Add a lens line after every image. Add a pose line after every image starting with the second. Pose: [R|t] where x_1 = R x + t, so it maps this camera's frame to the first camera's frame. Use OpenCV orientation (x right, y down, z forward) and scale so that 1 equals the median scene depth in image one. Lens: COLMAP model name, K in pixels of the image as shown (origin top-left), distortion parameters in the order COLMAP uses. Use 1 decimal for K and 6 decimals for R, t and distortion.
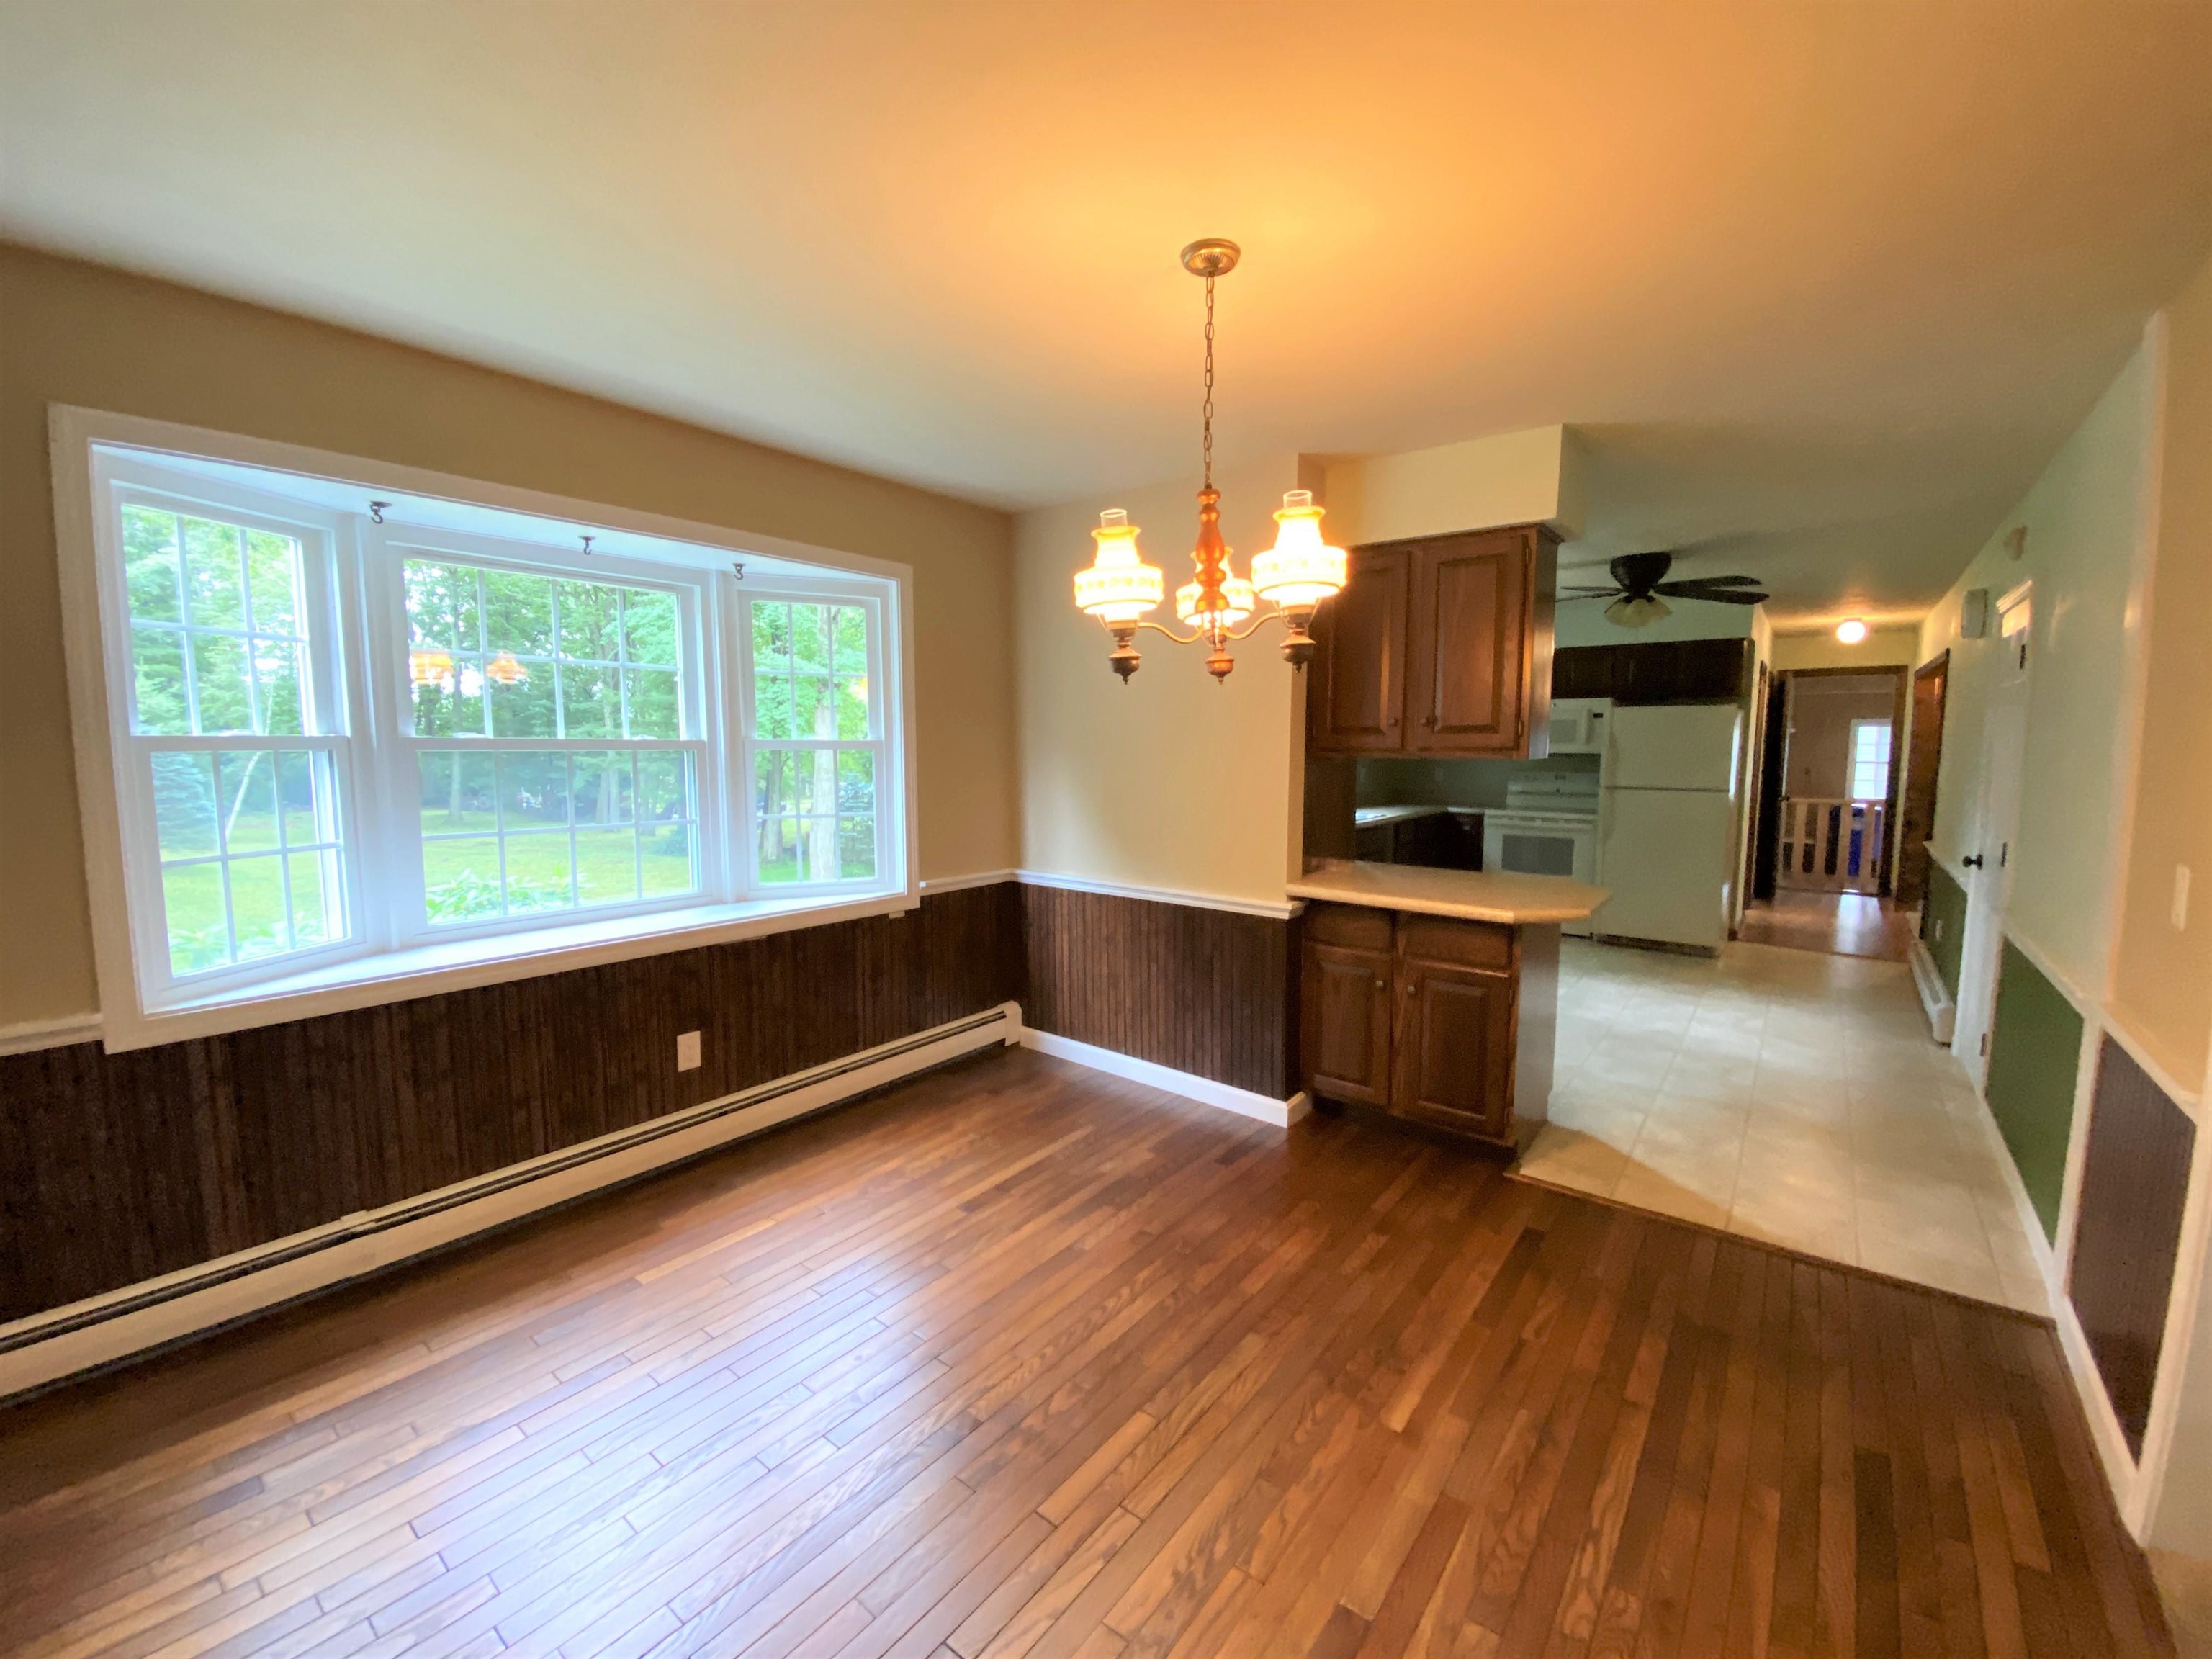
lens RADIAL K [[870.3, 0, 1081.1], [0, 870.3, 831.0], [0, 0, 1]] dist [-0.003309, -0.000155]
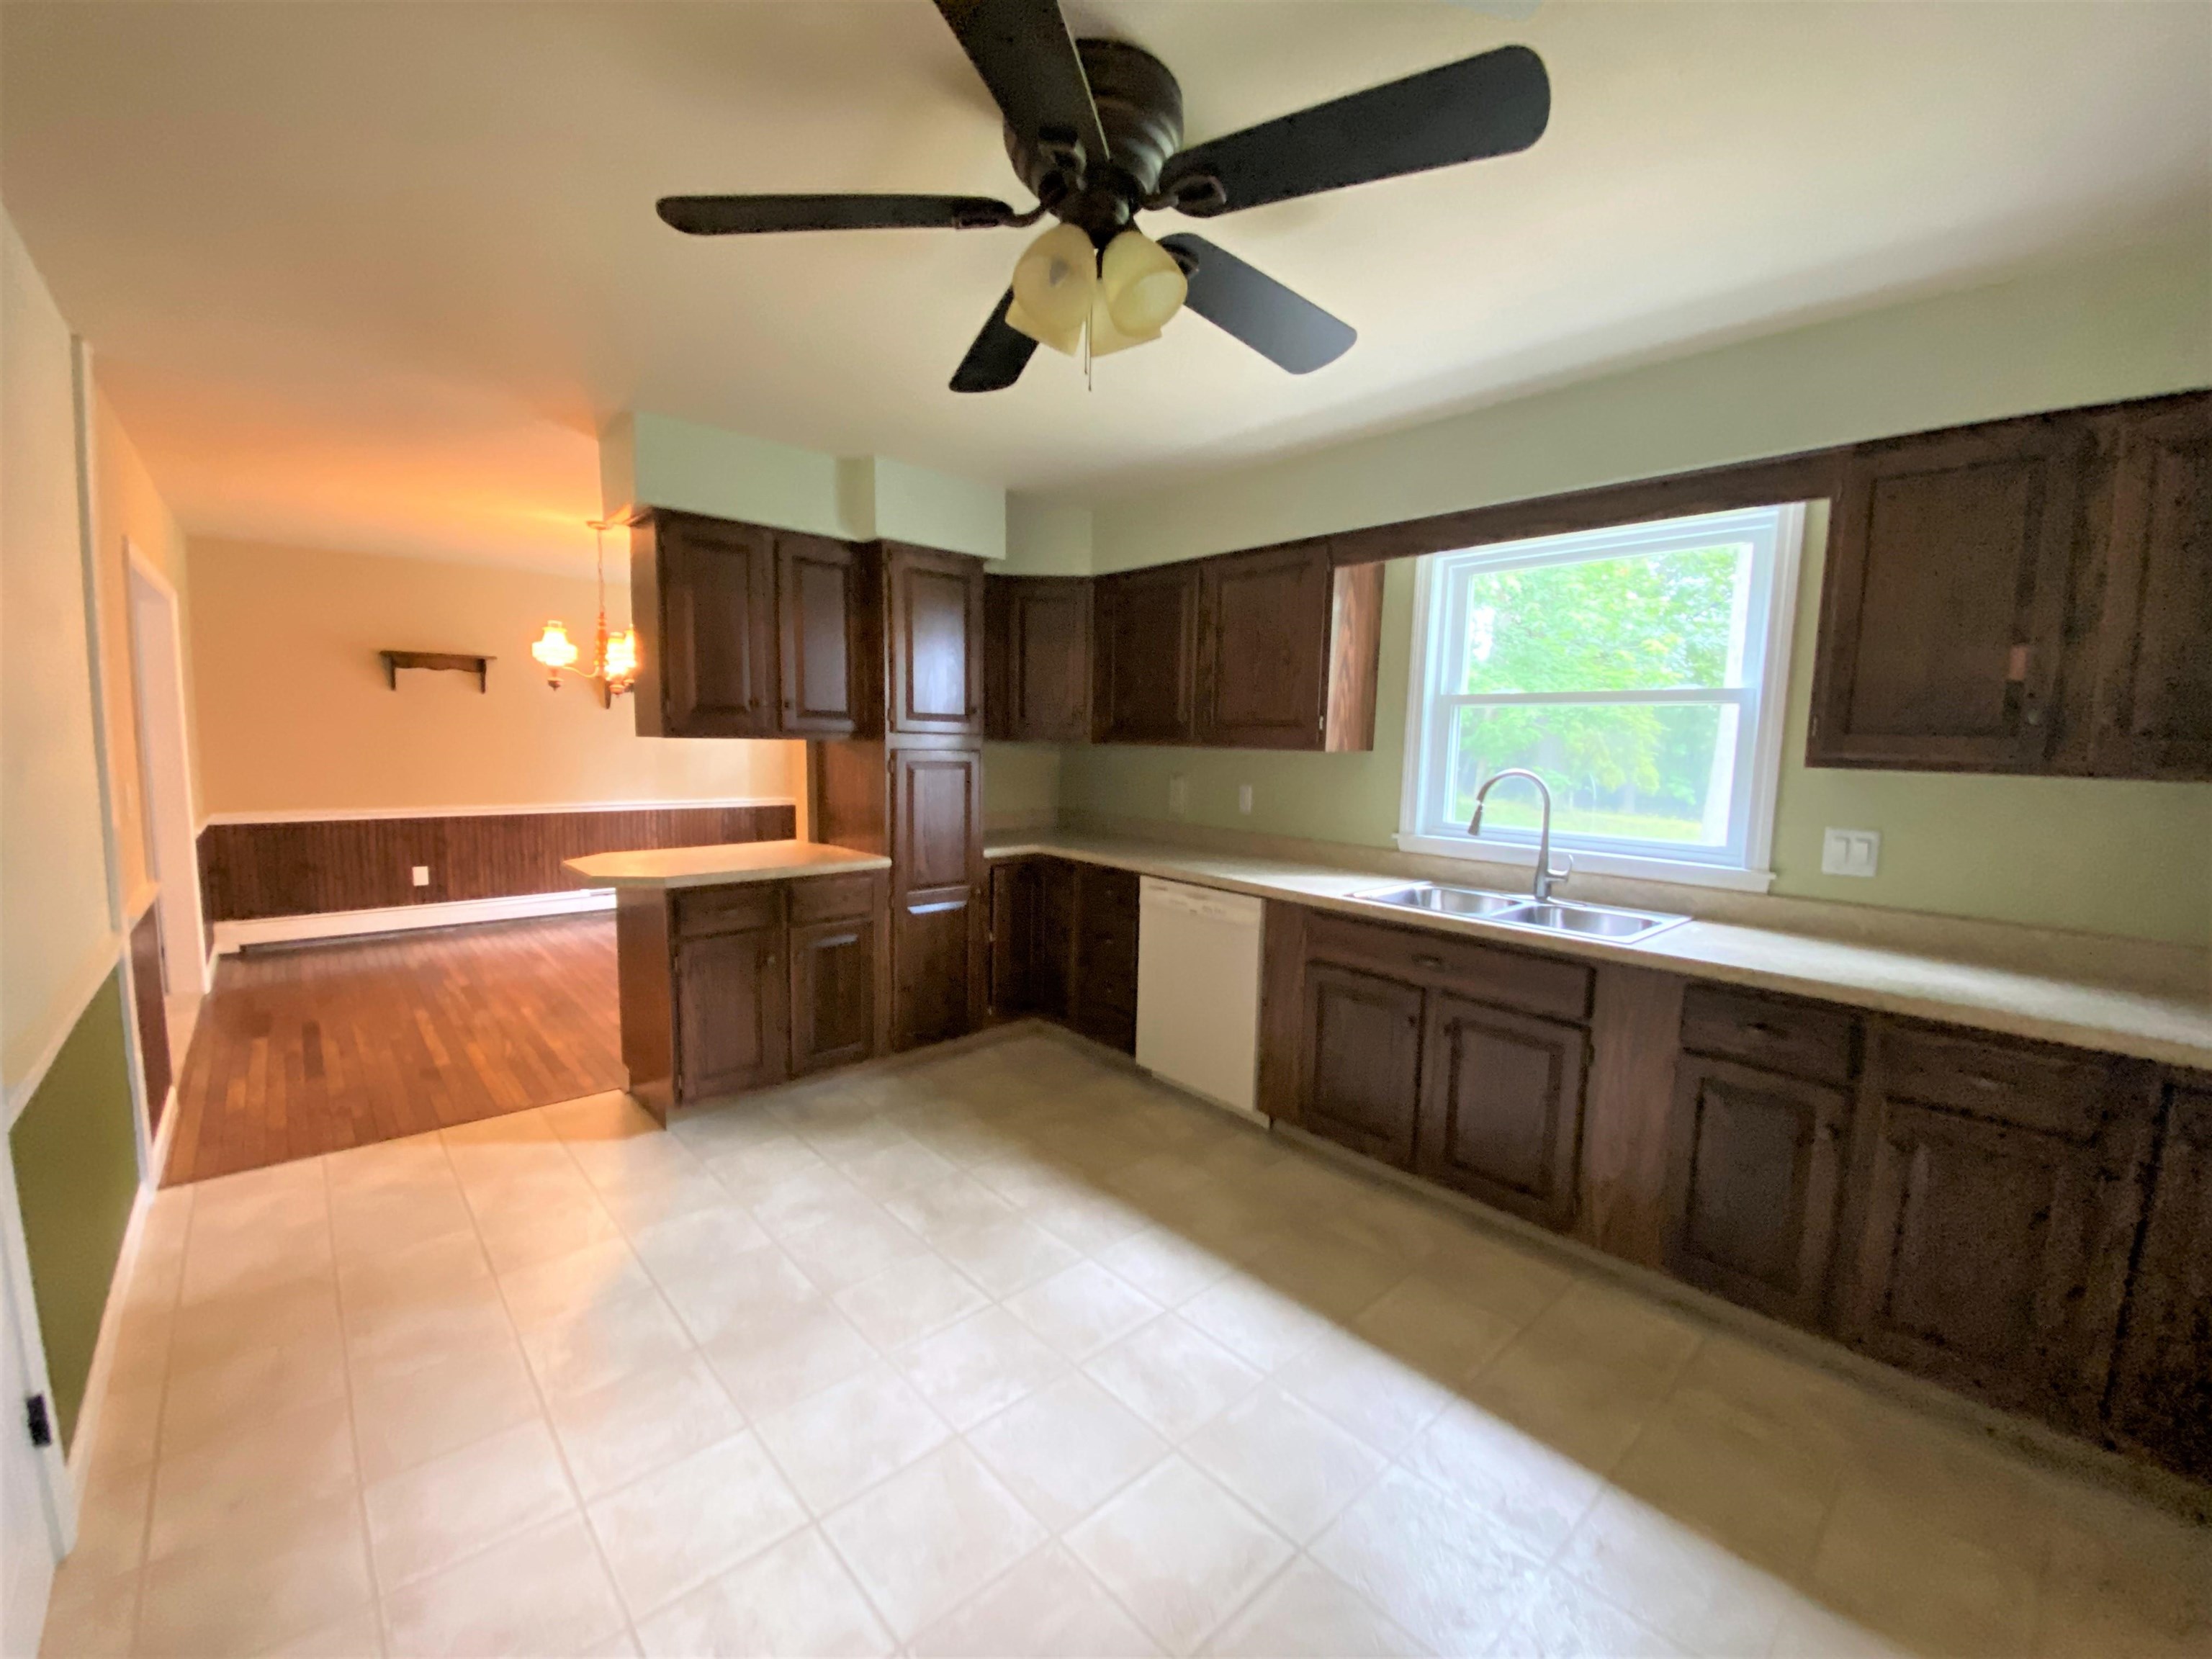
lens RADIAL K [[892.5, 0, 1106.8], [0, 892.5, 816.8], [0, 0, 1]] dist [0.017040, -0.000125]
pose [[-0.128257, 0.091103, -0.987548, 0.689662], [-0.121630, 0.986810, 0.106832, -0.077204], [0.984254, 0.133817, -0.115485, 0.758375]]
